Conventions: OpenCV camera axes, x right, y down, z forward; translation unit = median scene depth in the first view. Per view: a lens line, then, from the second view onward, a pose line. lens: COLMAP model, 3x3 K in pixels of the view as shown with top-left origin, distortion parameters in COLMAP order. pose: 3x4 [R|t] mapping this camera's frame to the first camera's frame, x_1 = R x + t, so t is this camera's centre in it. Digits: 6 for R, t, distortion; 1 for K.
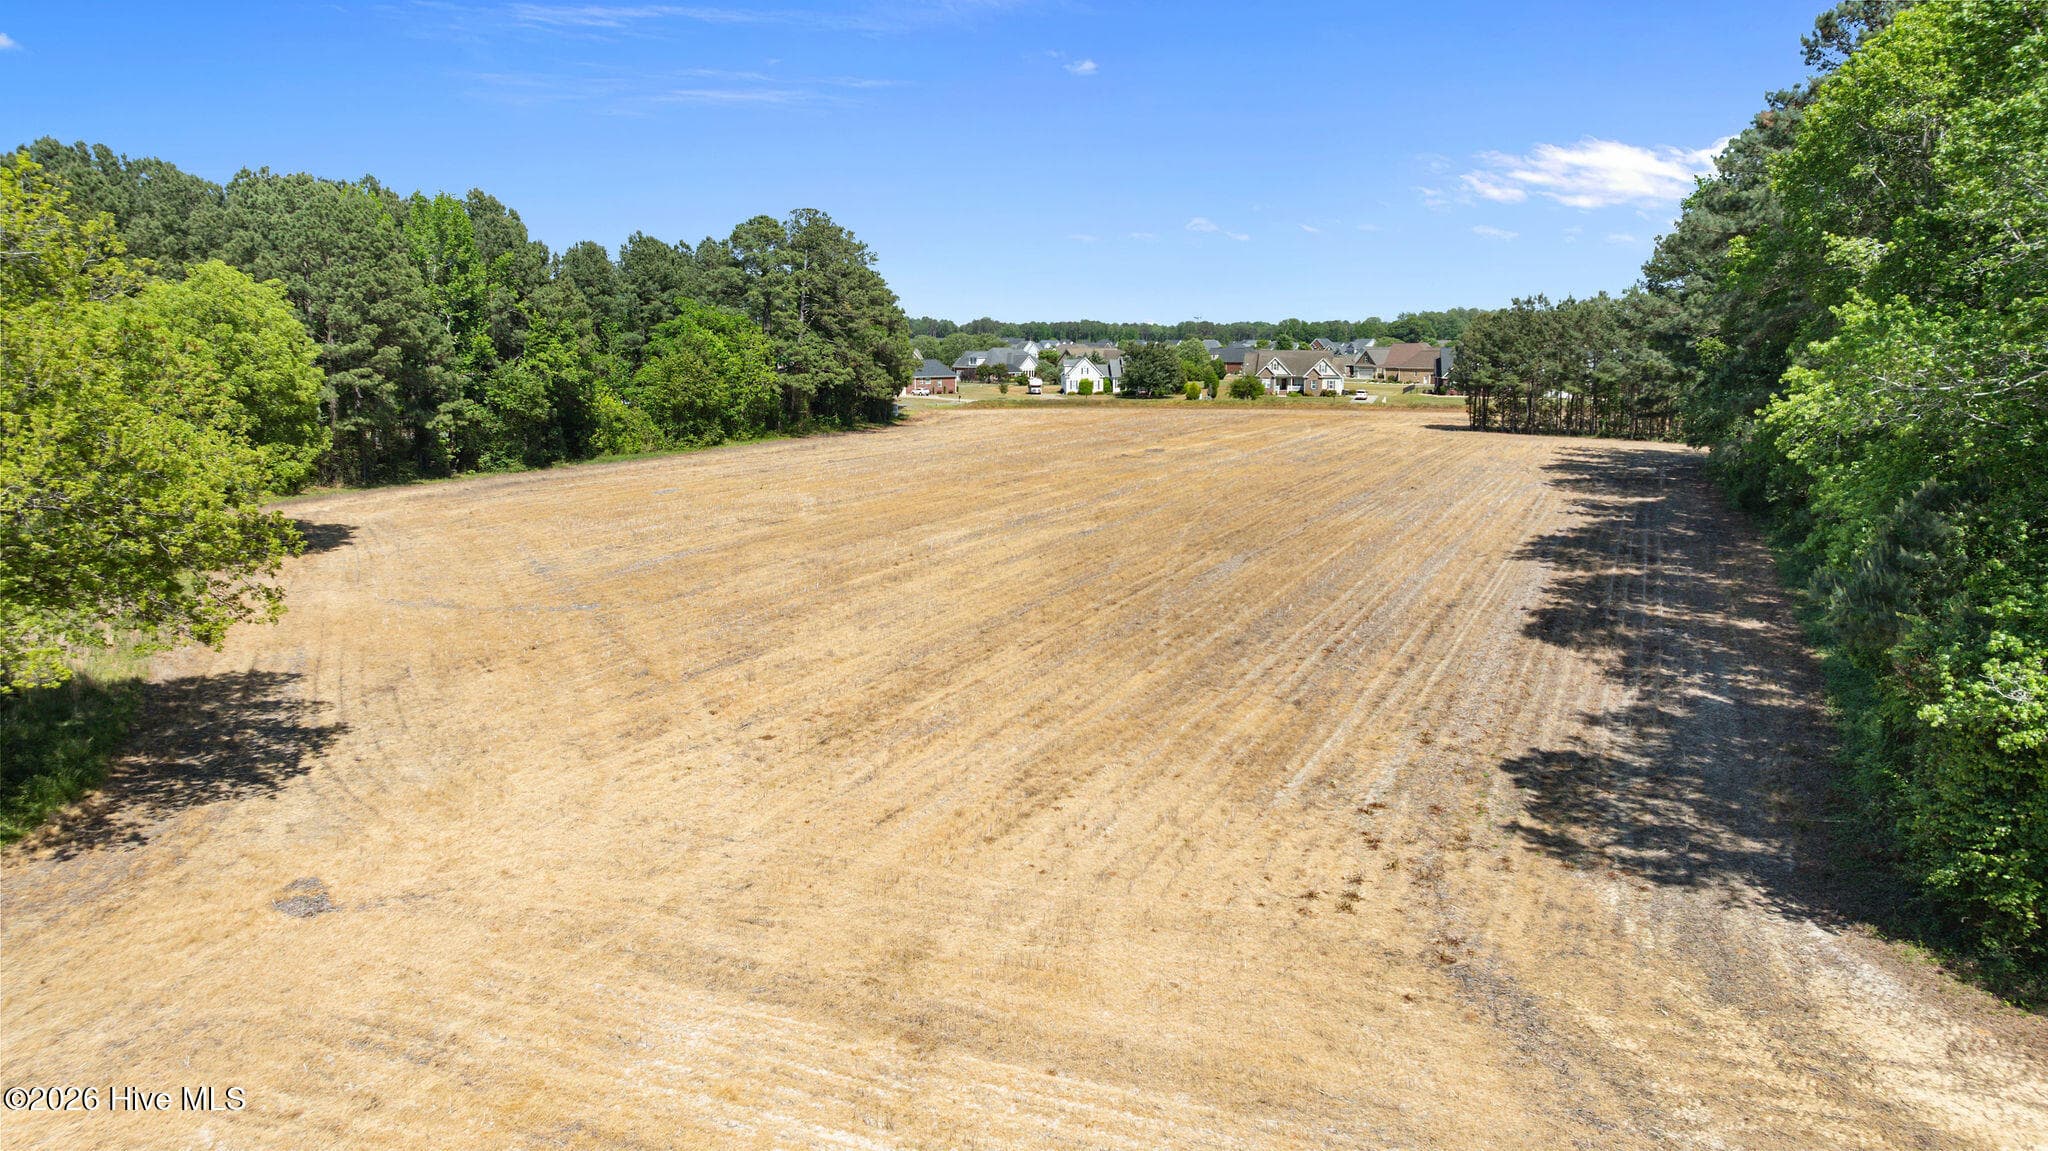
lens RADIAL K [[1452.5, 0, 1015.9], [0, 1452.5, 568.1], [0, 0, 1]] dist [-0.041202, 0.046835]
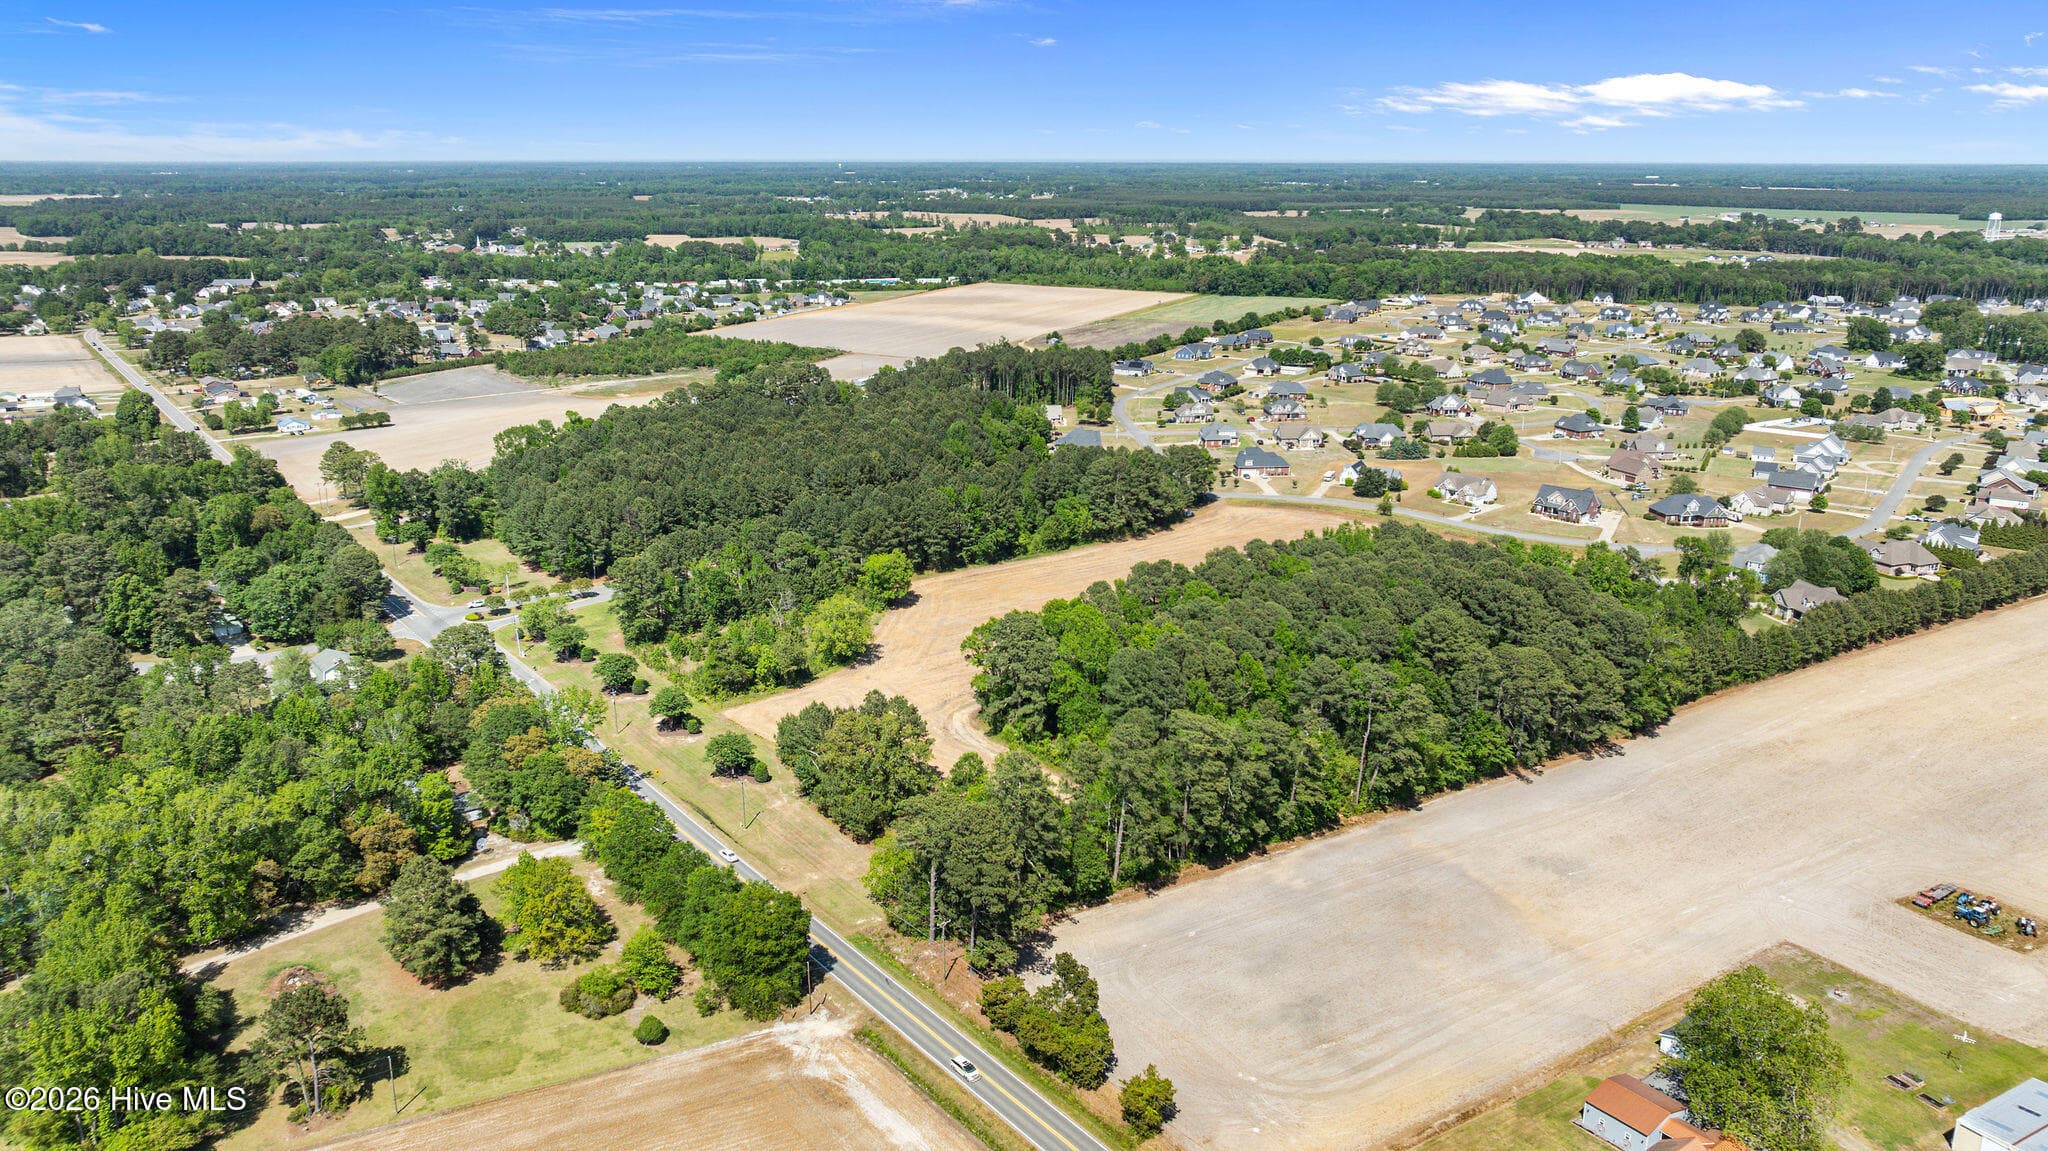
lens RADIAL K [[1470.2, 0, 1024.6], [0, 1470.2, 570.2], [0, 0, 1]] dist [-0.011360, -0.032367]
pose [[0.856213, 0.142566, -0.496563, 1.476957], [-0.082885, 0.986627, 0.140349, -0.555408], [0.509931, -0.079011, 0.856579, -1.956420]]
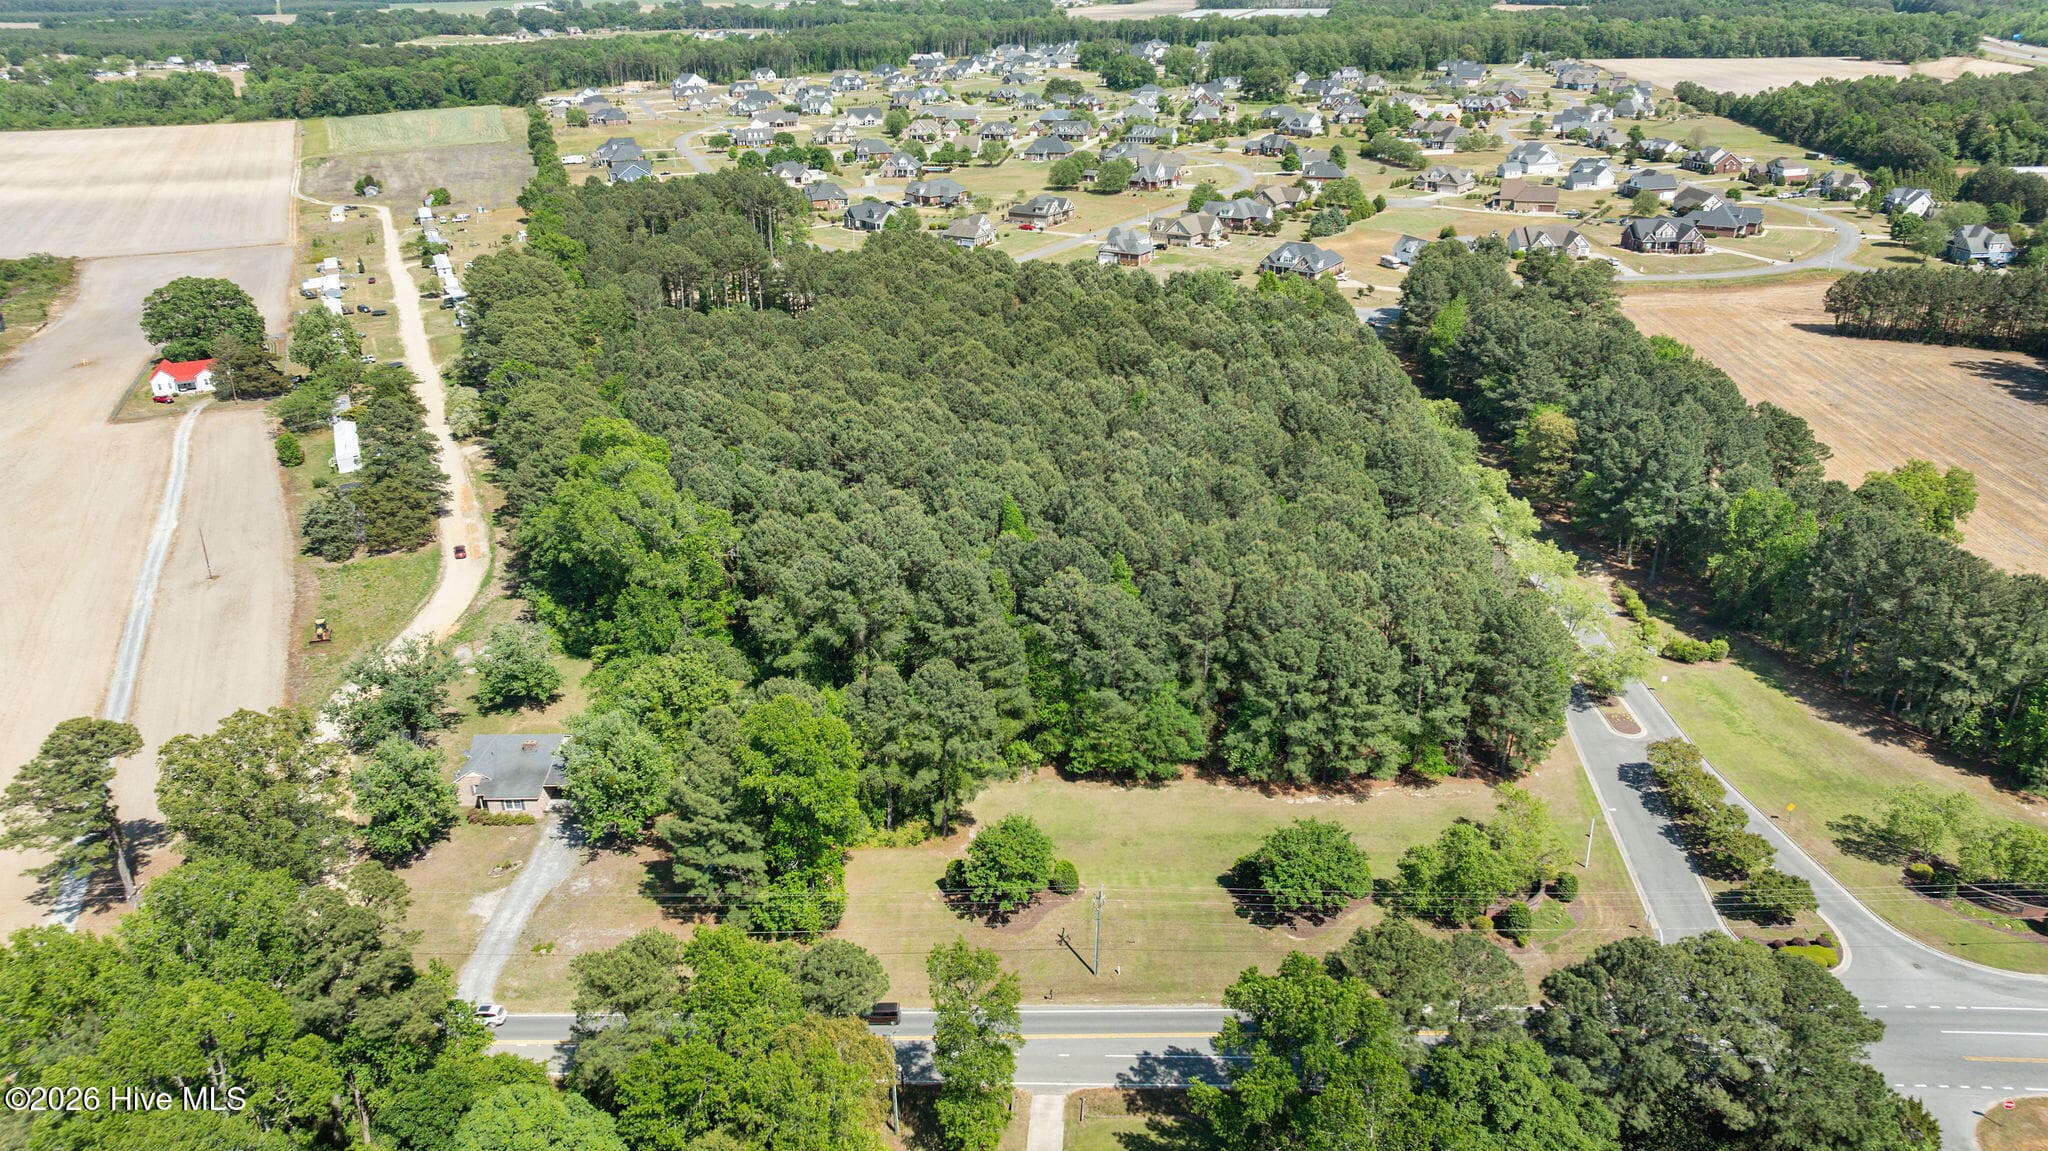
lens RADIAL K [[1452.5, 0, 1023.4], [0, 1452.5, 570.6], [0, 0, 1]] dist [-0.041202, 0.046835]
pose [[0.941209, -0.151635, 0.301882, -1.896346], [0.073222, 0.963929, 0.255888, -0.523408], [-0.329795, -0.218740, 0.918362, -0.660723]]
